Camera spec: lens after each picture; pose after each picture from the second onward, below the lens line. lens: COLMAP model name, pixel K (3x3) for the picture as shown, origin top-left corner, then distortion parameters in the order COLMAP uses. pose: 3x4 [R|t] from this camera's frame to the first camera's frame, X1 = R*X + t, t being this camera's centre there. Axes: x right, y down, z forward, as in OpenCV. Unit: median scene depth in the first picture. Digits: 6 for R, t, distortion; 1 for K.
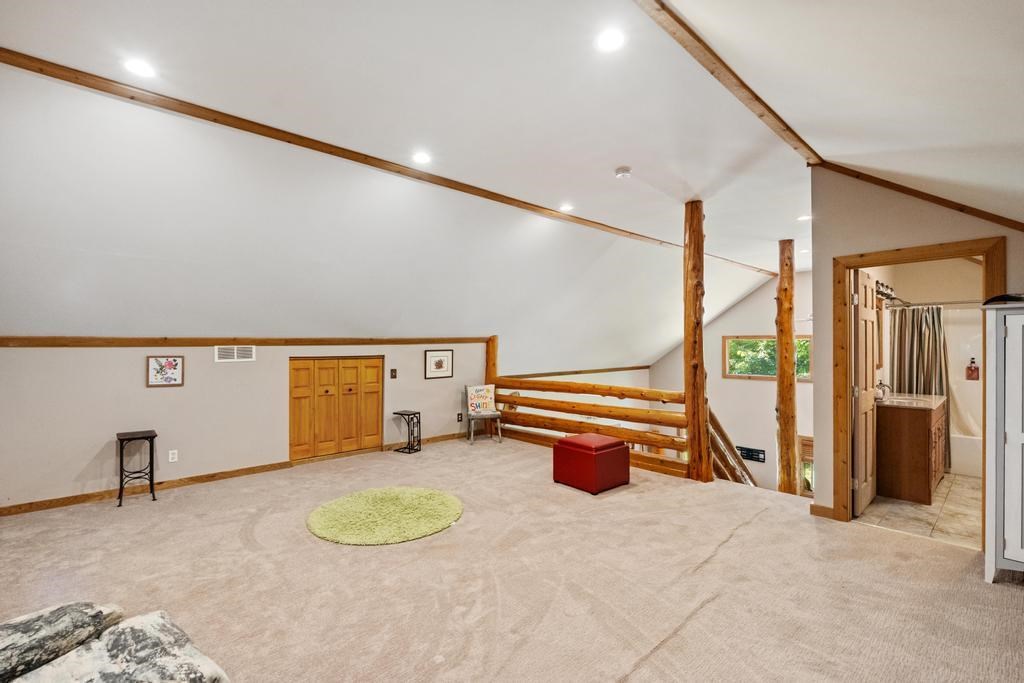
lens RADIAL K [[445.5, 0, 512.0], [0, 445.5, 341.5], [0, 0, 1]] dist [0.001400, 0.000203]
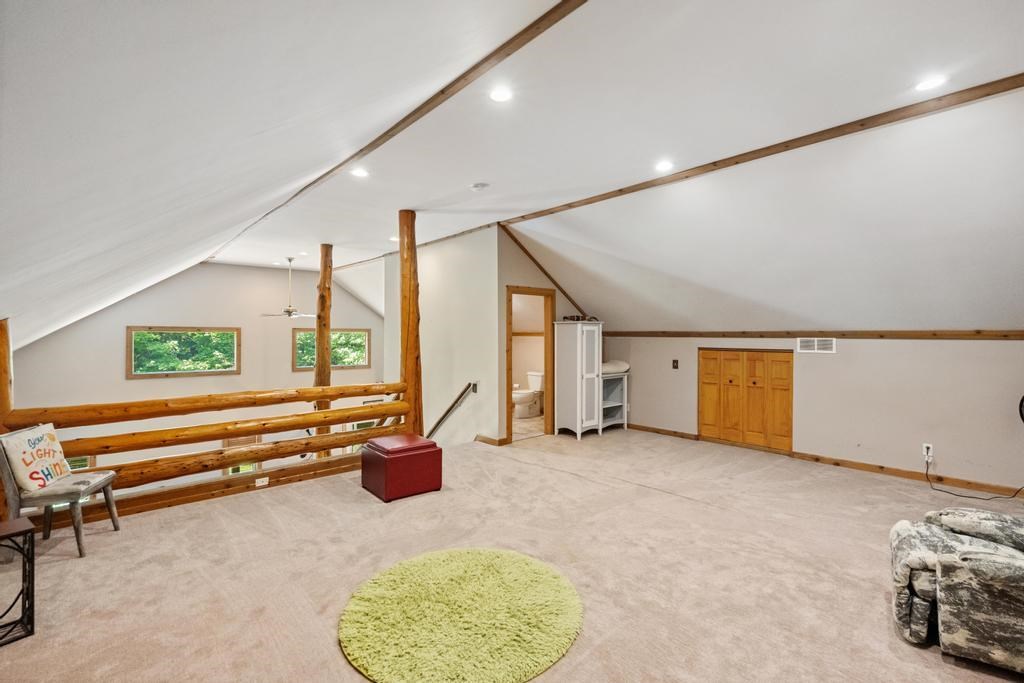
lens RADIAL K [[454.2, 0, 512.0], [0, 454.2, 341.5], [0, 0, 1]] dist [-0.001086, -0.000237]
pose [[0.007266, -0.004284, 0.999964, -0.806545], [-0.009508, 0.999945, 0.004353, 0.009972], [-0.999928, -0.009539, 0.007224, 0.825811]]
